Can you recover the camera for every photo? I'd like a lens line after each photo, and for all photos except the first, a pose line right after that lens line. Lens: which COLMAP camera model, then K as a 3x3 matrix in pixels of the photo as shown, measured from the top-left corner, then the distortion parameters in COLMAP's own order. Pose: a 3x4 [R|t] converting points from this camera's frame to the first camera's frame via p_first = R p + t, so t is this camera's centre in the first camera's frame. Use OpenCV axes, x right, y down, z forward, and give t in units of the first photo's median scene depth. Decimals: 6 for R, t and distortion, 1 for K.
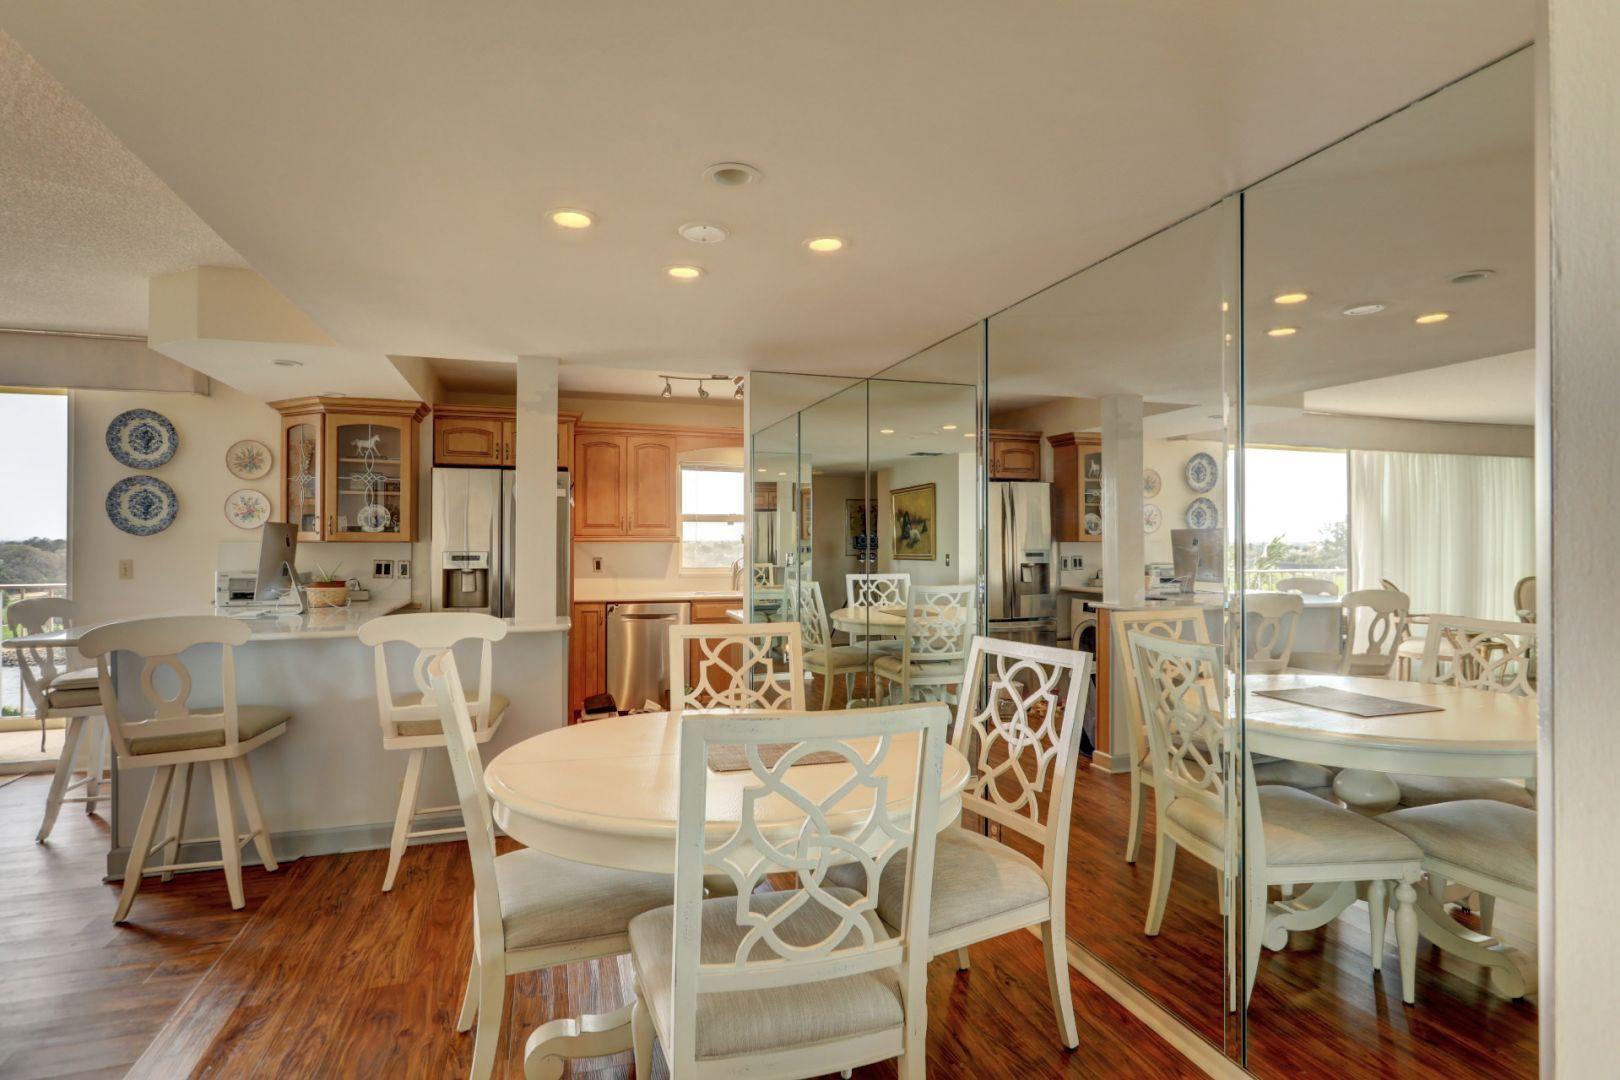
lens RADIAL K [[833.3, 0, 833.8], [0, 833.3, 554.9], [0, 0, 1]] dist [0.004940, 0.004121]
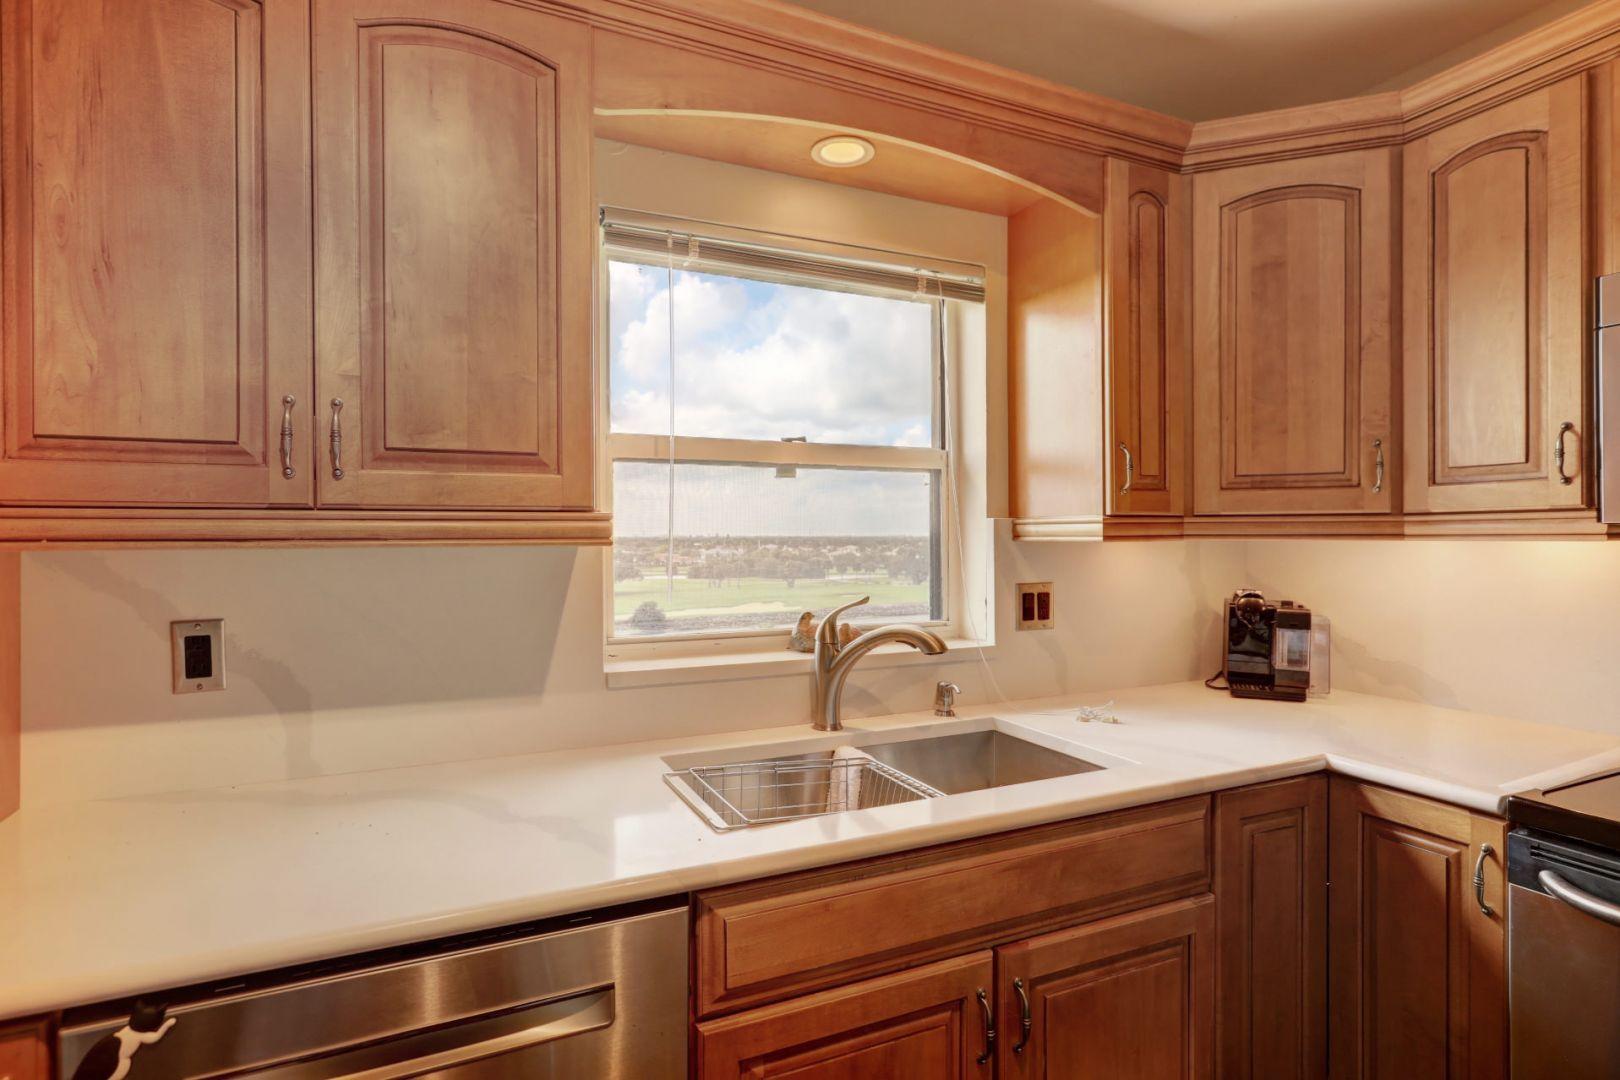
lens RADIAL K [[833.3, 0, 815.8], [0, 833.3, 532.2], [0, 0, 1]] dist [0.004940, 0.004121]
pose [[0.994398, 0.001150, 0.105691, -0.203277], [0.000498, 0.999879, -0.015566, -0.019020], [-0.105696, 0.015532, 0.994277, 1.022300]]
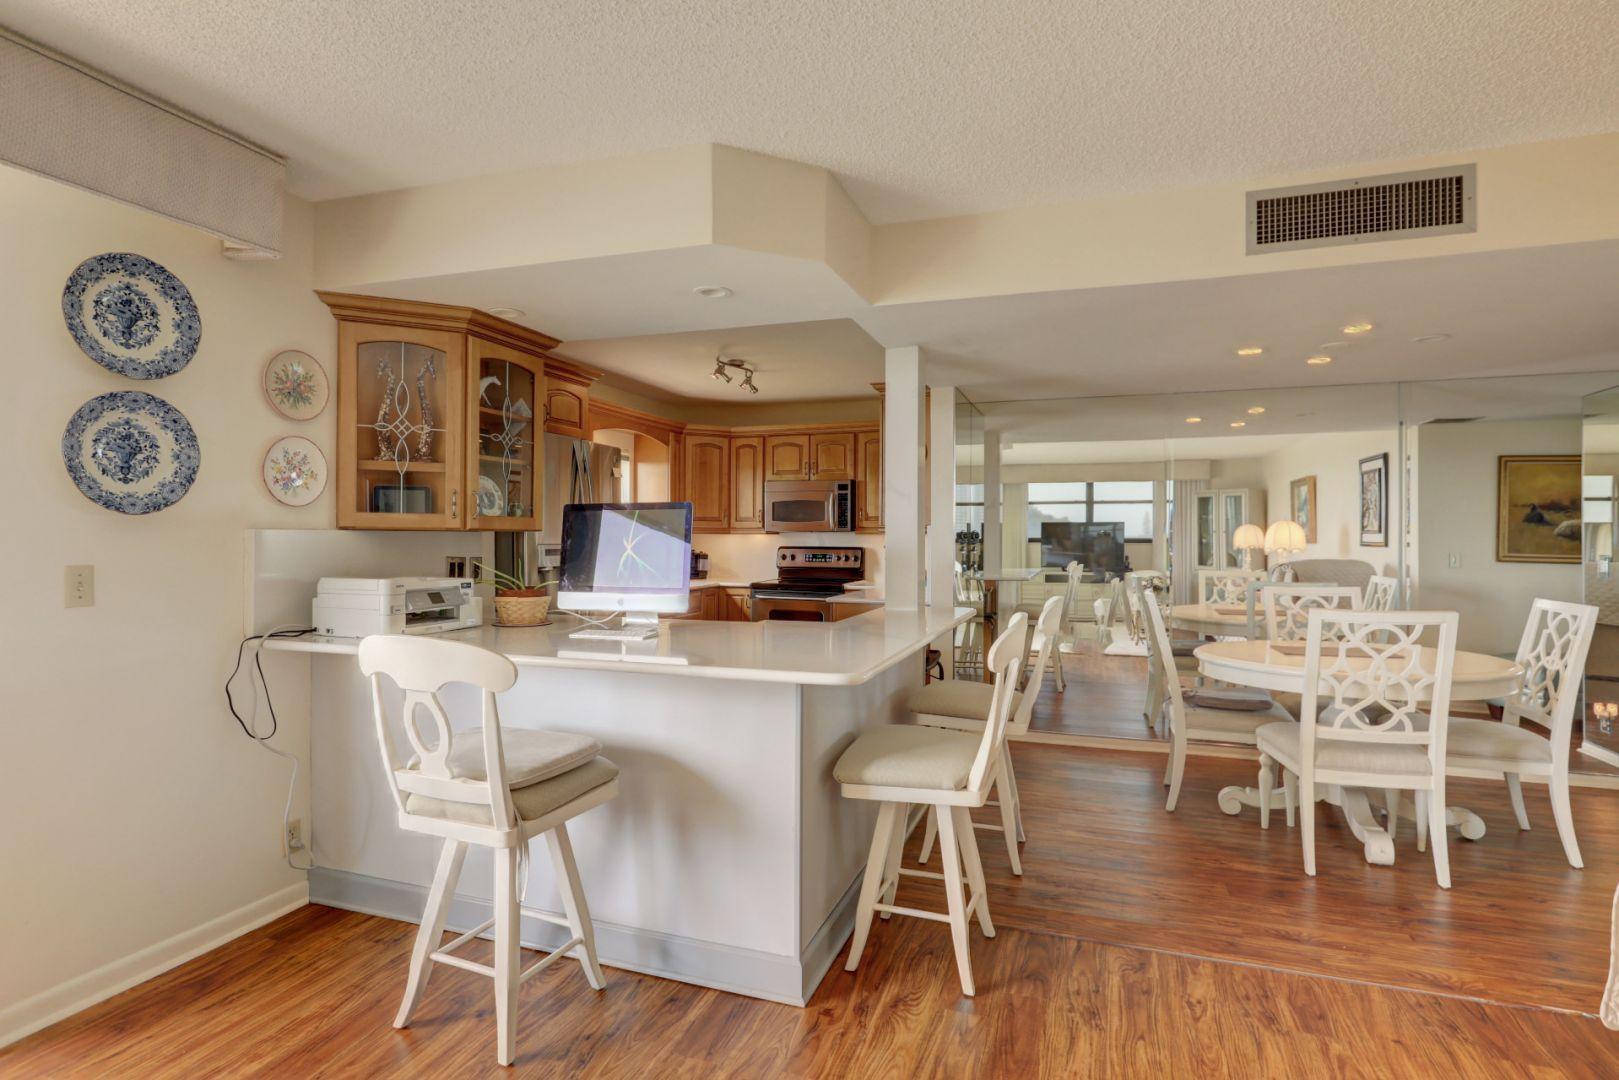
lens RADIAL K [[832.8, 0, 812.0], [0, 832.8, 538.5], [0, 0, 1]] dist [0.004940, 0.004121]
pose [[0.619970, 0.004399, 0.784613, -0.927672], [0.001156, 0.999978, -0.006520, -0.005187], [-0.784625, 0.004949, 0.619951, 0.373718]]
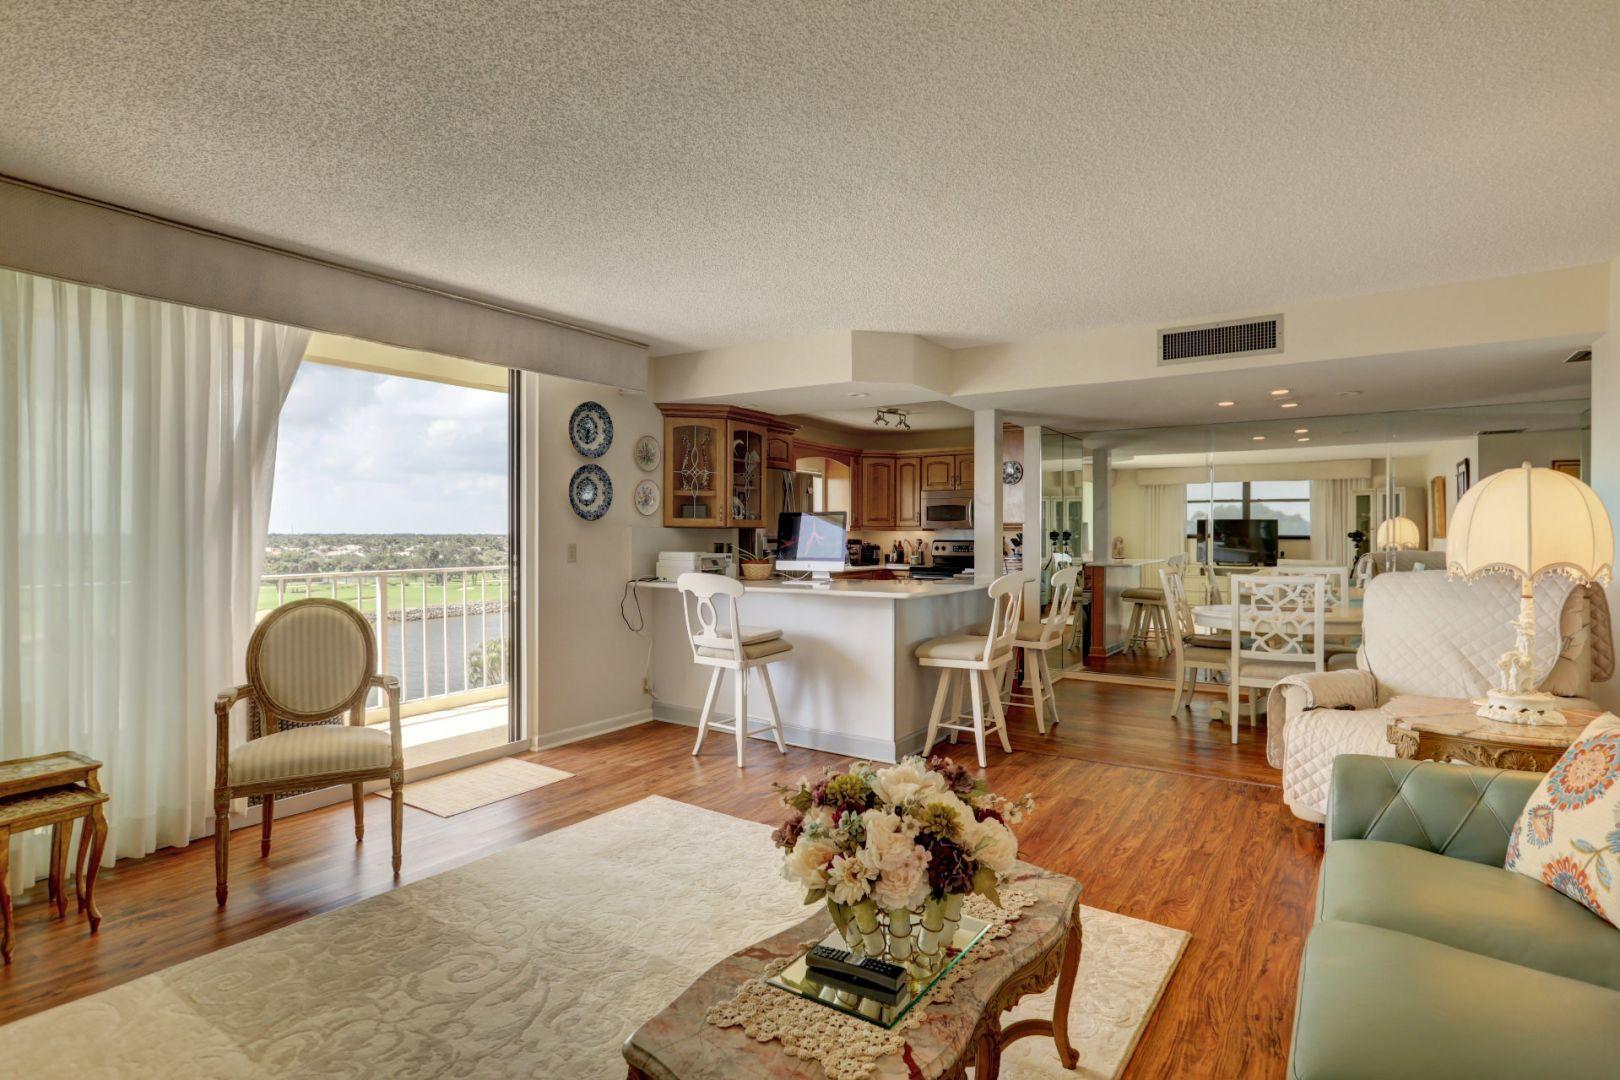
lens RADIAL K [[833.3, 0, 805.7], [0, 833.3, 536.9], [0, 0, 1]] dist [0.004940, 0.004121]
pose [[0.794934, 0.004112, 0.606682, -1.204731], [0.001067, 0.999966, -0.008175, 0.006545], [-0.606695, 0.007146, 0.794902, -0.006632]]
